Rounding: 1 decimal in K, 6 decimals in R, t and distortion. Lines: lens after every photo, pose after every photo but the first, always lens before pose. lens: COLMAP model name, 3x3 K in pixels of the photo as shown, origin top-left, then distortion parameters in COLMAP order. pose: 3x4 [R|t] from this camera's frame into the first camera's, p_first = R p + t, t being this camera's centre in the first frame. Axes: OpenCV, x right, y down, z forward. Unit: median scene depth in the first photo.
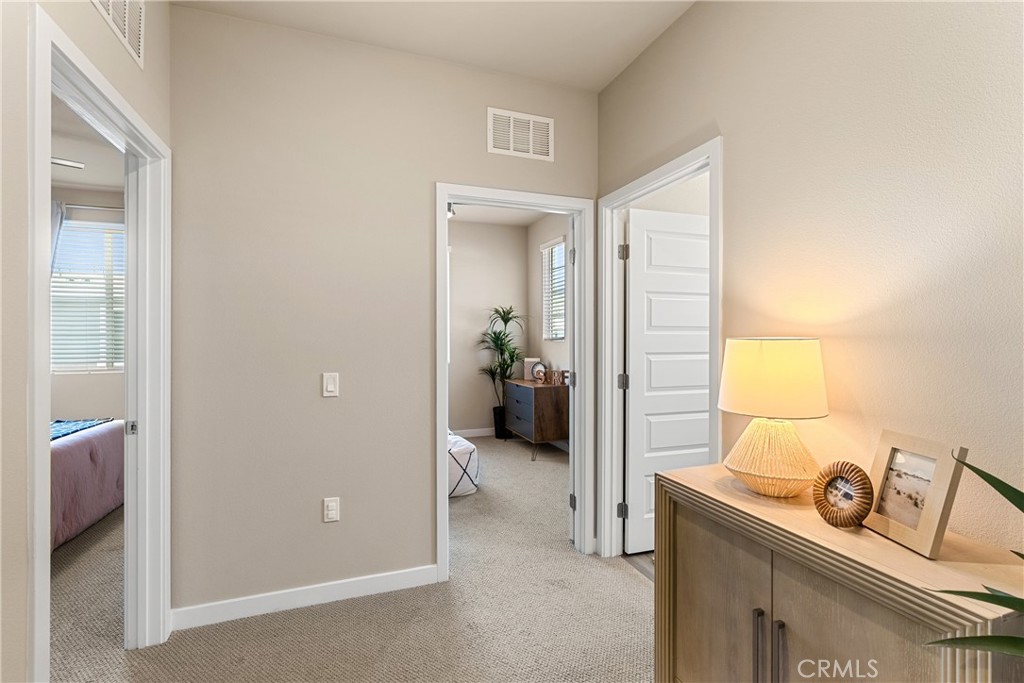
lens RADIAL K [[468.1, 0, 512.5], [0, 468.1, 338.8], [0, 0, 1]] dist [-0.012524, 0.000388]
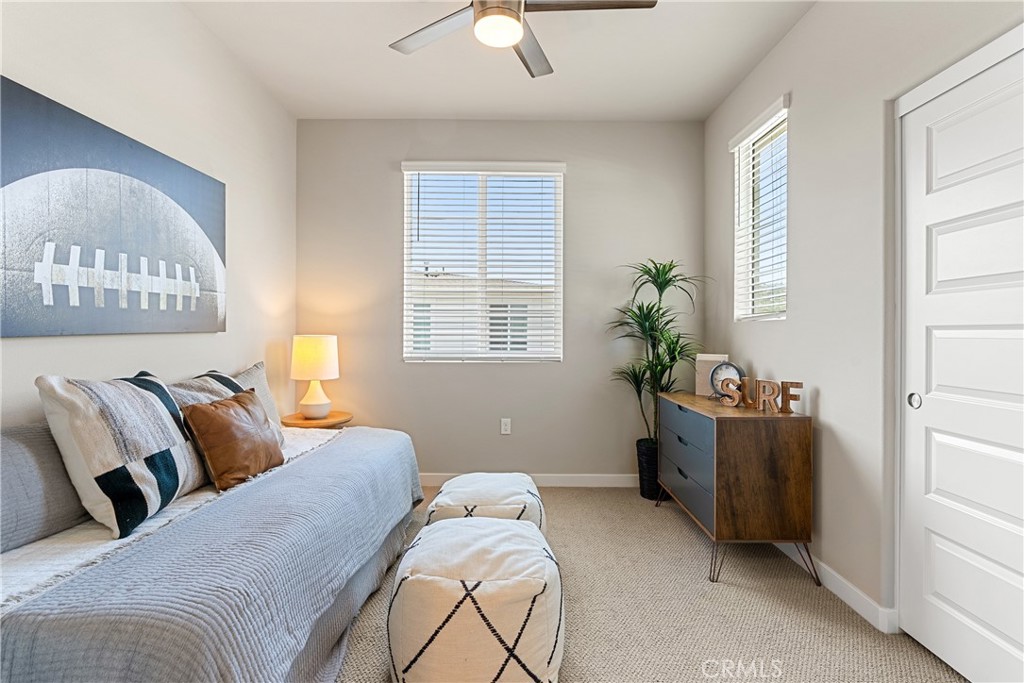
lens RADIAL K [[468.1, 0, 512.6], [0, 468.1, 333.1], [0, 0, 1]] dist [-0.012524, 0.000388]
pose [[0.935783, 0.007759, -0.352491, 0.016679], [-0.009348, 0.999952, -0.002806, 0.020577], [0.352452, 0.005921, 0.935811, 0.422522]]
